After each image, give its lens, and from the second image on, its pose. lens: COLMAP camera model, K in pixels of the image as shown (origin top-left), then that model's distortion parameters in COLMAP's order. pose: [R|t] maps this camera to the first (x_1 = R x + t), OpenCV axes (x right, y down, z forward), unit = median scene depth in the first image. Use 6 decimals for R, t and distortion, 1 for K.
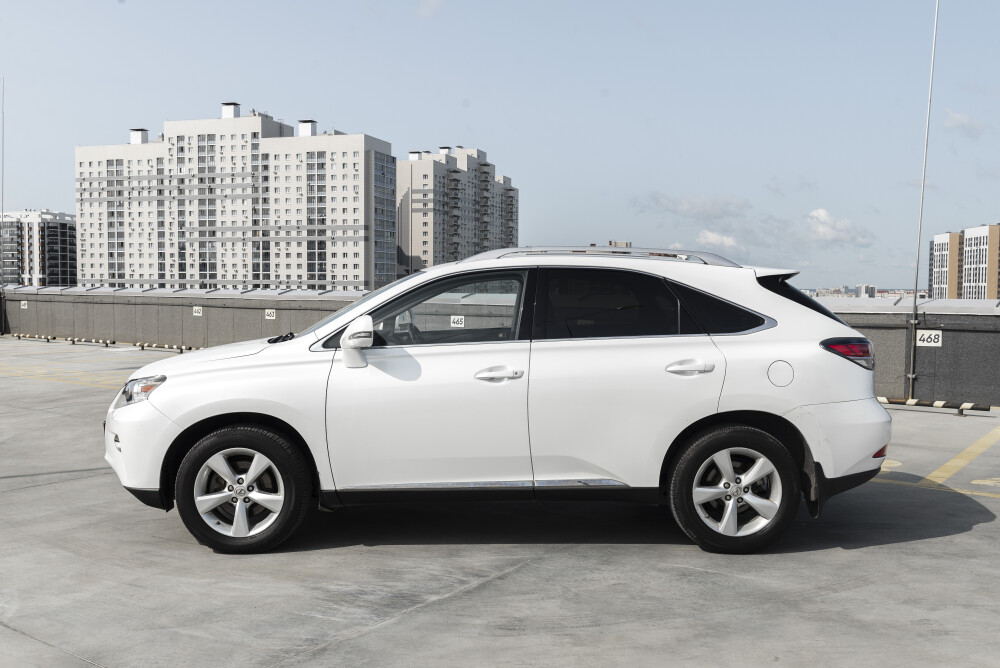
lens RADIAL K [[921.6, 0, 500.0], [0, 921.6, 334.0], [0, 0, 1]] dist [-0.000513, -0.002362]
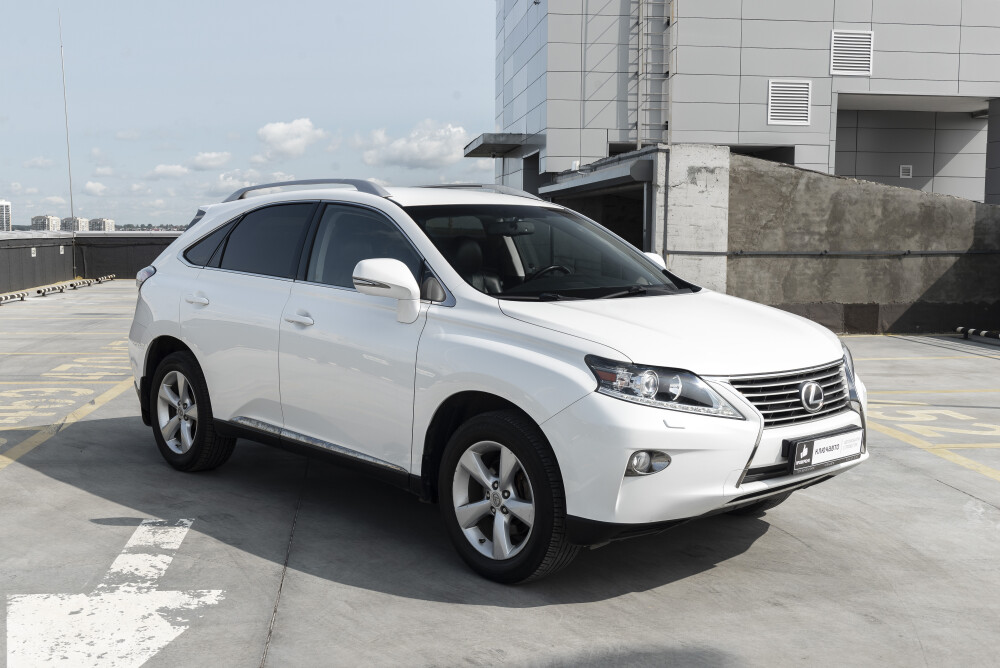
lens RADIAL K [[1130.4, 0, 500.0], [0, 1130.4, 334.0], [0, 0, 1]] dist [-0.001451, -0.018823]
pose [[-0.678946, -0.086526, 0.729072, -1.049409], [0.019489, 0.990557, 0.135709, -0.110909], [-0.733930, 0.106348, -0.670848, 2.163858]]
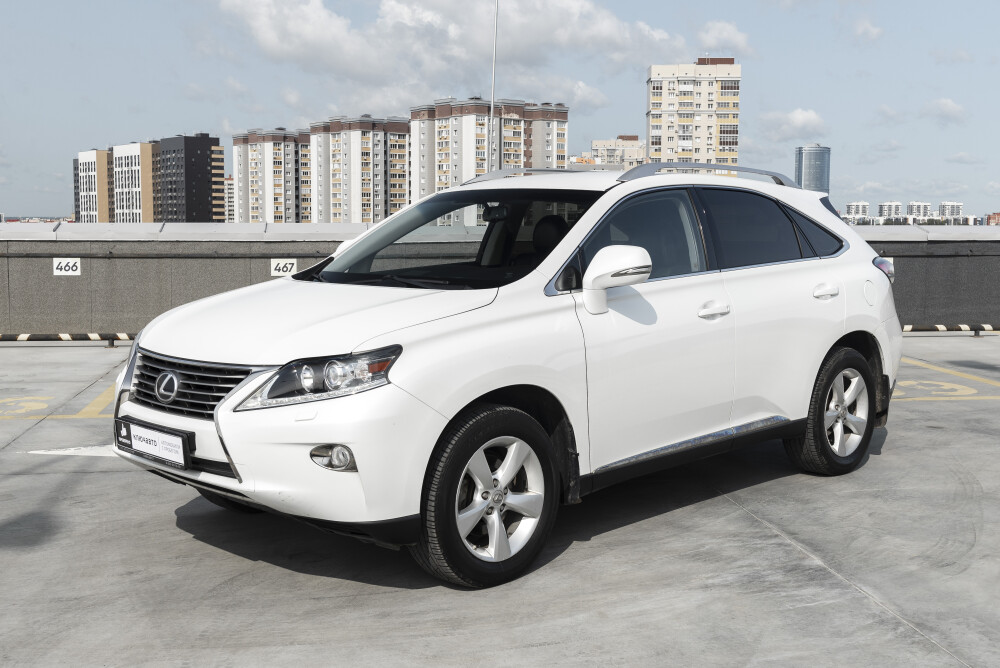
lens RADIAL K [[1130.4, 0, 500.0], [0, 1130.4, 334.0], [0, 0, 1]] dist [-0.001451, -0.018823]
pose [[0.715923, -0.073637, 0.694285, -0.973481], [0.035554, 0.996977, 0.069079, -0.016347], [-0.697274, -0.024770, 0.716377, 0.419498]]
